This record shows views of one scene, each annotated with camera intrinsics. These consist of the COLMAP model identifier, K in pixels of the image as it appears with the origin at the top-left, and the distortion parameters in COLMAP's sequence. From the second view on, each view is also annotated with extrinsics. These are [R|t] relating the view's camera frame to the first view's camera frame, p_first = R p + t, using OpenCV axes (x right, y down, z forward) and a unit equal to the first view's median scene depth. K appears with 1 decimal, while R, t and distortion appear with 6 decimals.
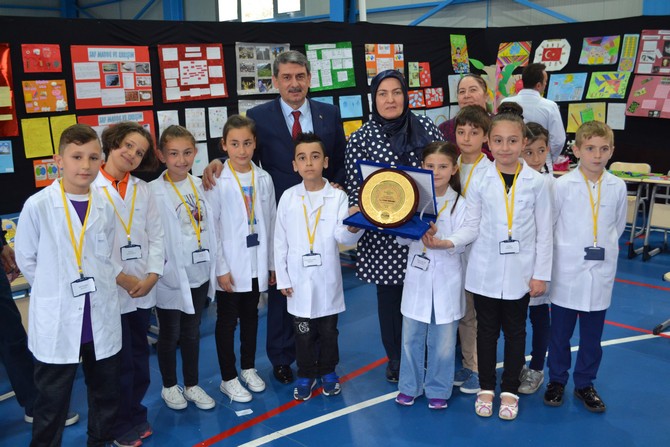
lens RADIAL K [[682.0, 0, 335.0], [0, 682.0, 223.5], [0, 0, 1]] dist [-0.059146, 0.020274]
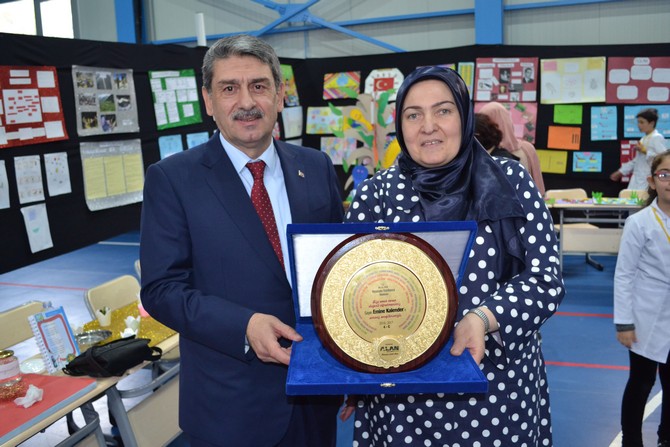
lens RADIAL K [[639.6, 0, 335.0], [0, 639.6, 223.5], [0, 0, 1]] dist [-0.057336, -0.000893]
pose [[0.908383, -0.091551, 0.407994, -0.179431], [0.111889, 0.993375, -0.026209, -0.044668], [-0.402892, 0.069458, 0.912608, 0.262899]]
